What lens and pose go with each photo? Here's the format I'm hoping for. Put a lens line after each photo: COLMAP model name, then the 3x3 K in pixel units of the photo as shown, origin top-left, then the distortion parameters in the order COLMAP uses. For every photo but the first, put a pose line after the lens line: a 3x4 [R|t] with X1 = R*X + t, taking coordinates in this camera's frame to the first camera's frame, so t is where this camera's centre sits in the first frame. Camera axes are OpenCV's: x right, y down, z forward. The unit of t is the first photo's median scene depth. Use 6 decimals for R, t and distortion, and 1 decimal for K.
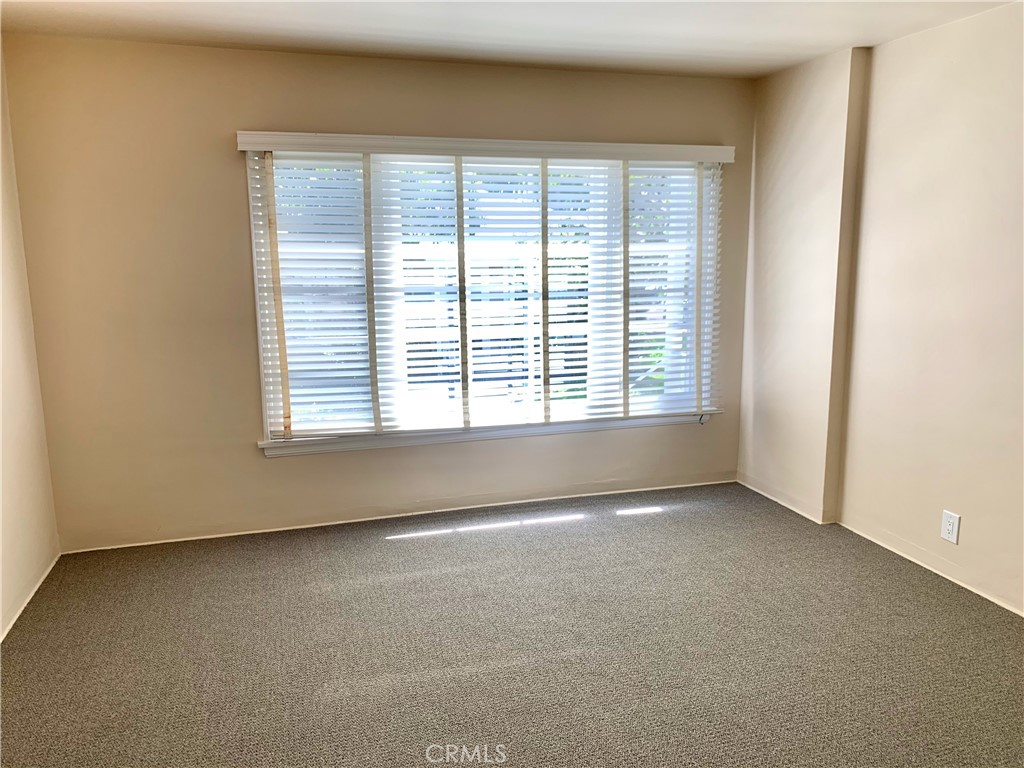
lens RADIAL K [[789.0, 0, 518.0], [0, 789.0, 378.6], [0, 0, 1]] dist [0.090314, -0.162671]
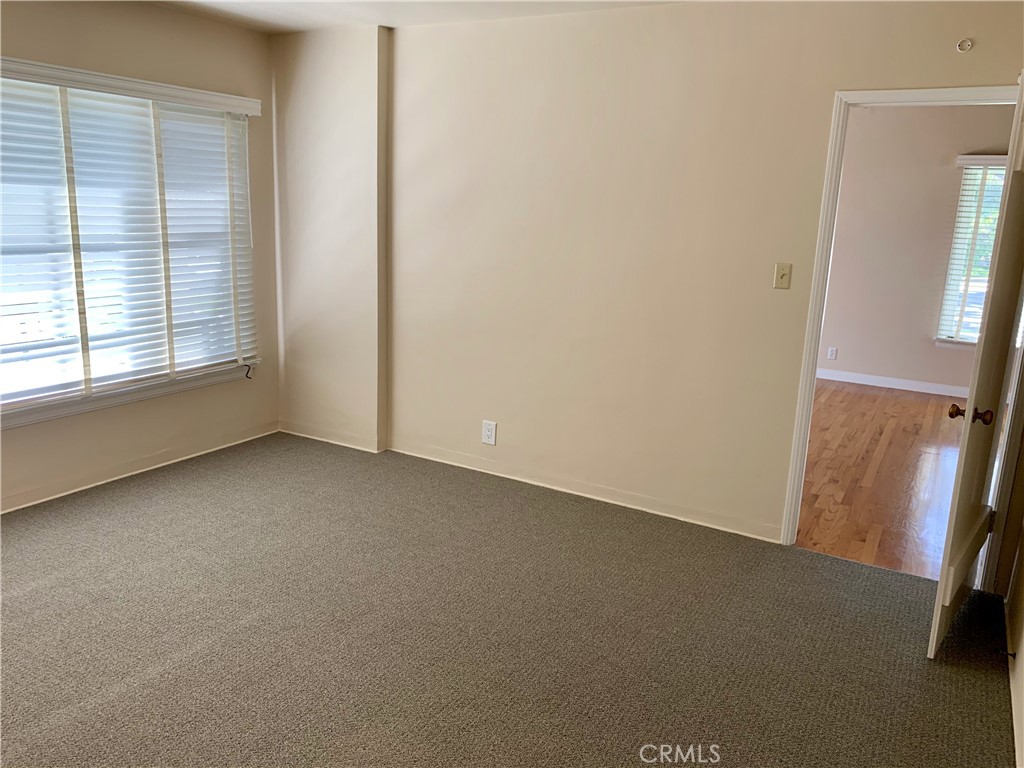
lens RADIAL K [[789.7, 0, 529.3], [0, 789.7, 371.8], [0, 0, 1]] dist [0.002583, 0.003545]
pose [[0.724066, -0.112576, 0.680481, -0.210651], [0.077776, 0.993624, 0.081623, -0.005805], [-0.685331, -0.006175, 0.728205, 0.041314]]
